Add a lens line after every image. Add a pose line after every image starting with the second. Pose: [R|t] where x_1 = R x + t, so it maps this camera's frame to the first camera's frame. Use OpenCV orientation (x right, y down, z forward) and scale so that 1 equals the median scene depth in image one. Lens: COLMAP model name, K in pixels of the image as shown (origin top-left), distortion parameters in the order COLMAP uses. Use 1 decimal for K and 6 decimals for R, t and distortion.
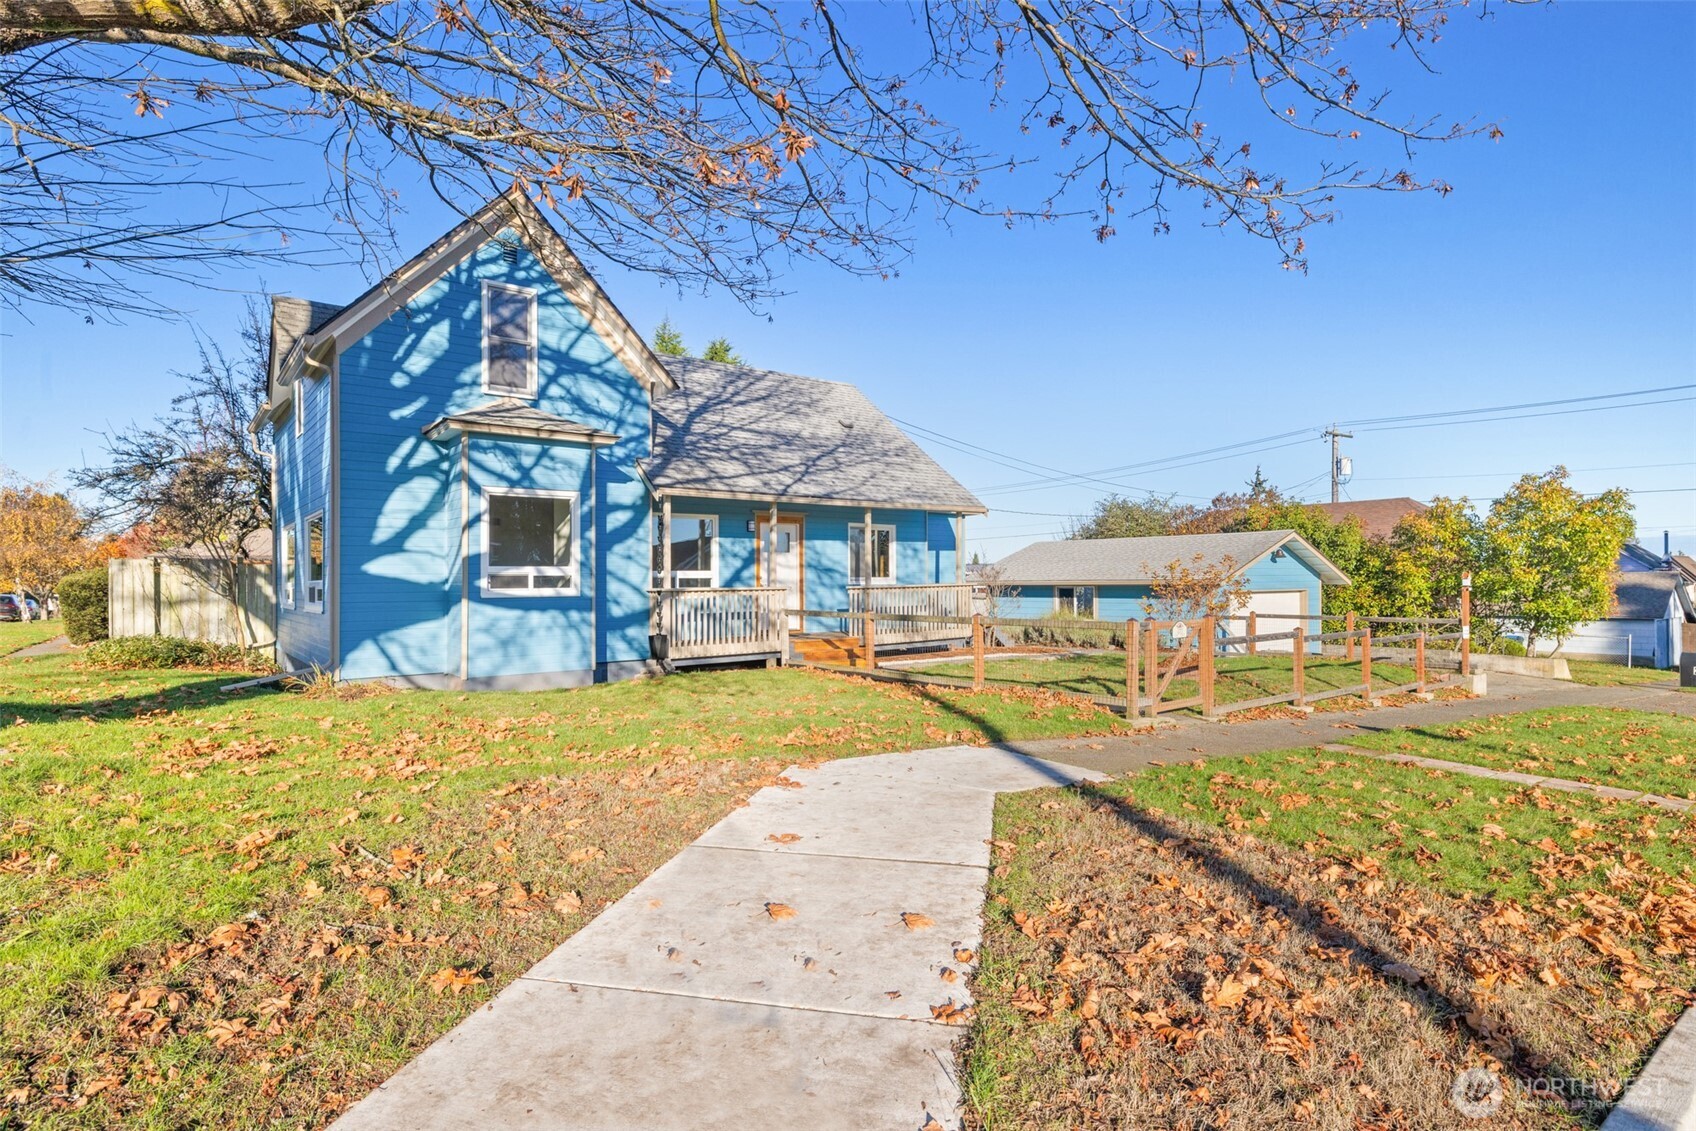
lens RADIAL K [[897.9, 0, 850.1], [0, 897.9, 559.0], [0, 0, 1]] dist [-0.030647, -0.000543]
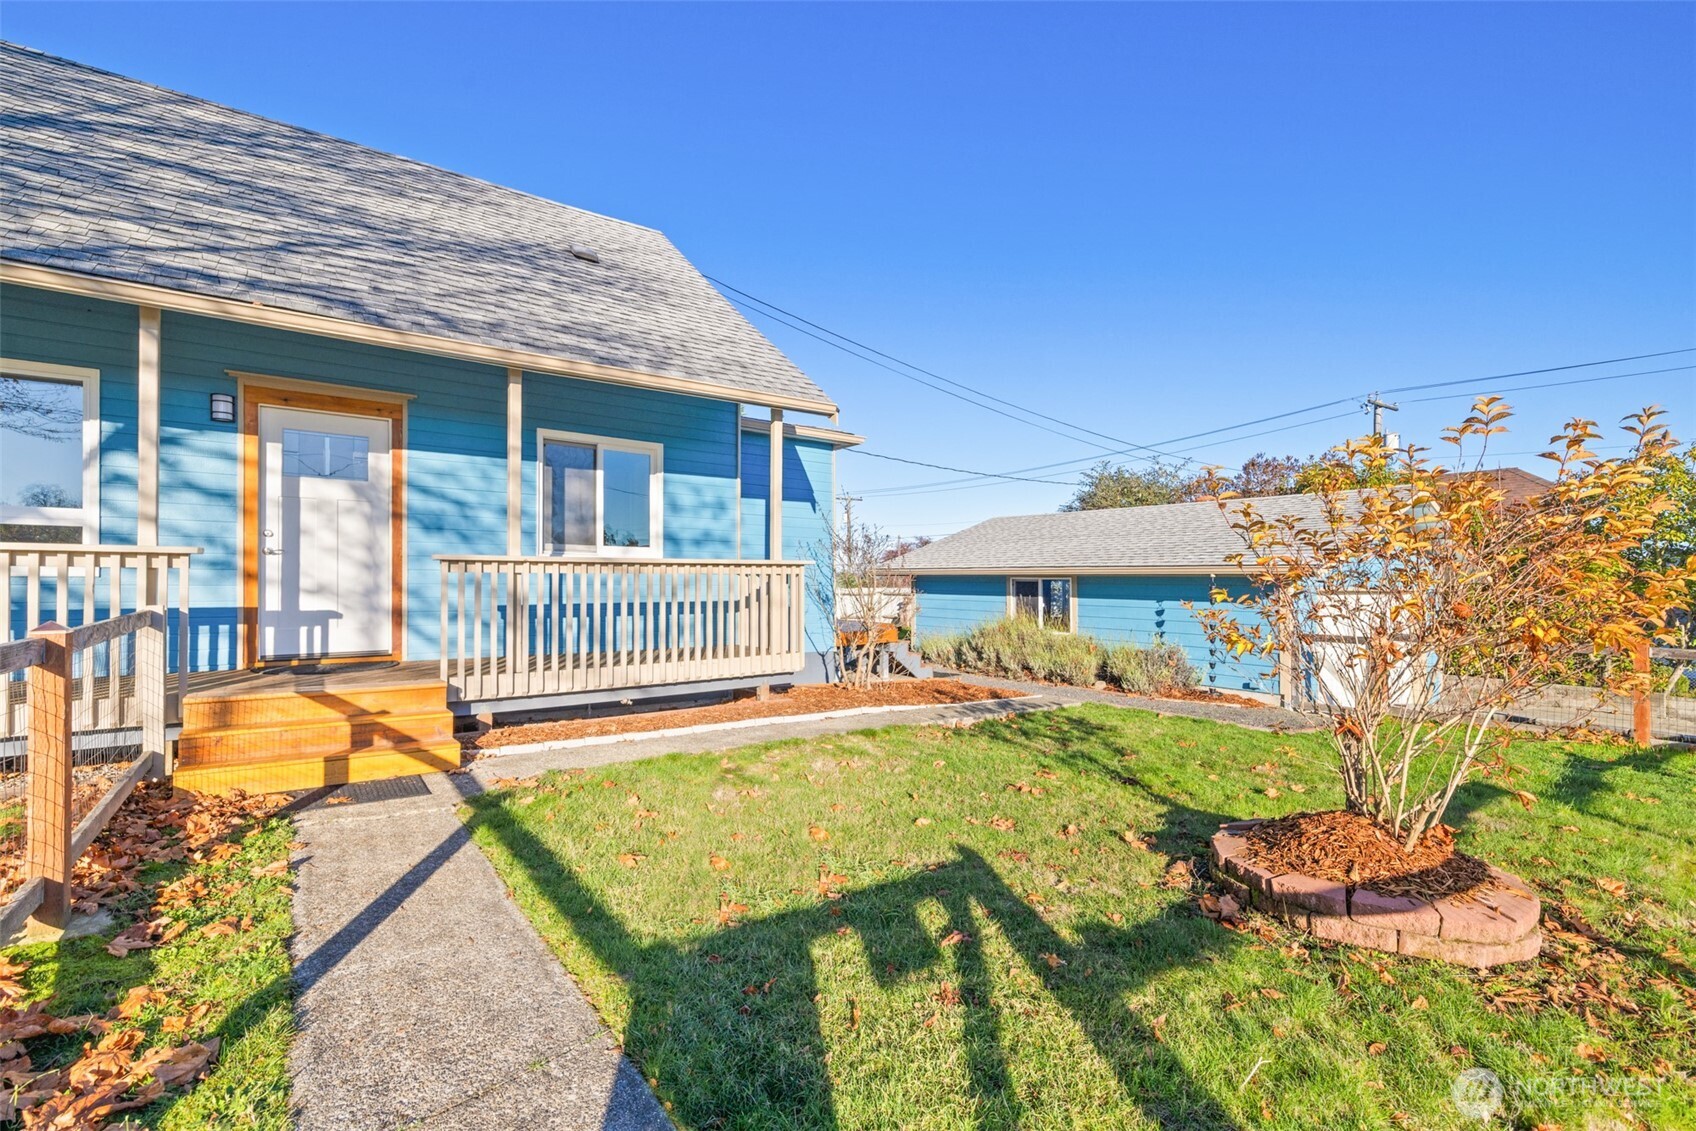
lens RADIAL K [[751.7, 0, 837.7], [0, 751.7, 574.6], [0, 0, 1]] dist [0.000025, 0.000000]
pose [[0.998767, 0.014949, -0.047339, 0.230205], [-0.014092, 0.999732, 0.018379, 0.035147], [0.047601, -0.017689, 0.998710, 0.807884]]
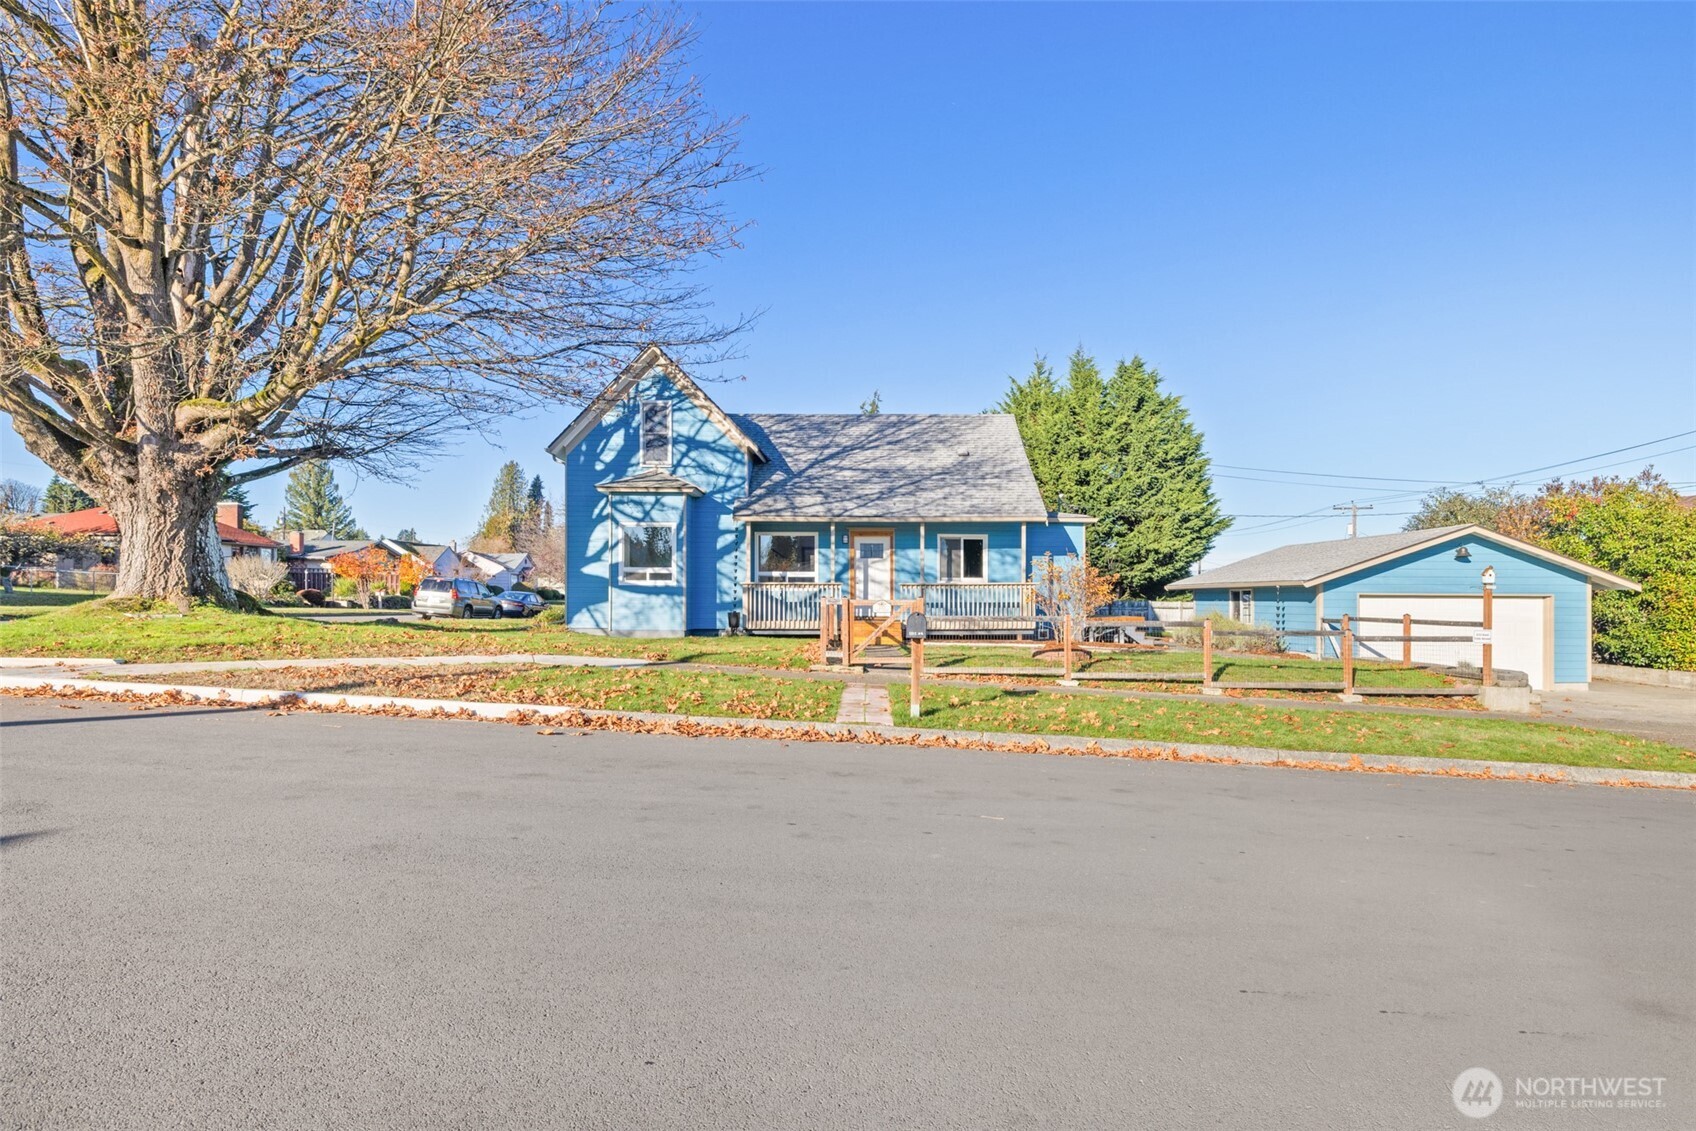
lens RADIAL K [[897.9, 0, 853.0], [0, 897.9, 580.6], [0, 0, 1]] dist [-0.030647, -0.000543]
pose [[0.779708, -0.003715, -0.626132, 0.922906], [0.006874, 0.999973, 0.002627, 0.026531], [0.626105, -0.006352, 0.779713, -0.085479]]
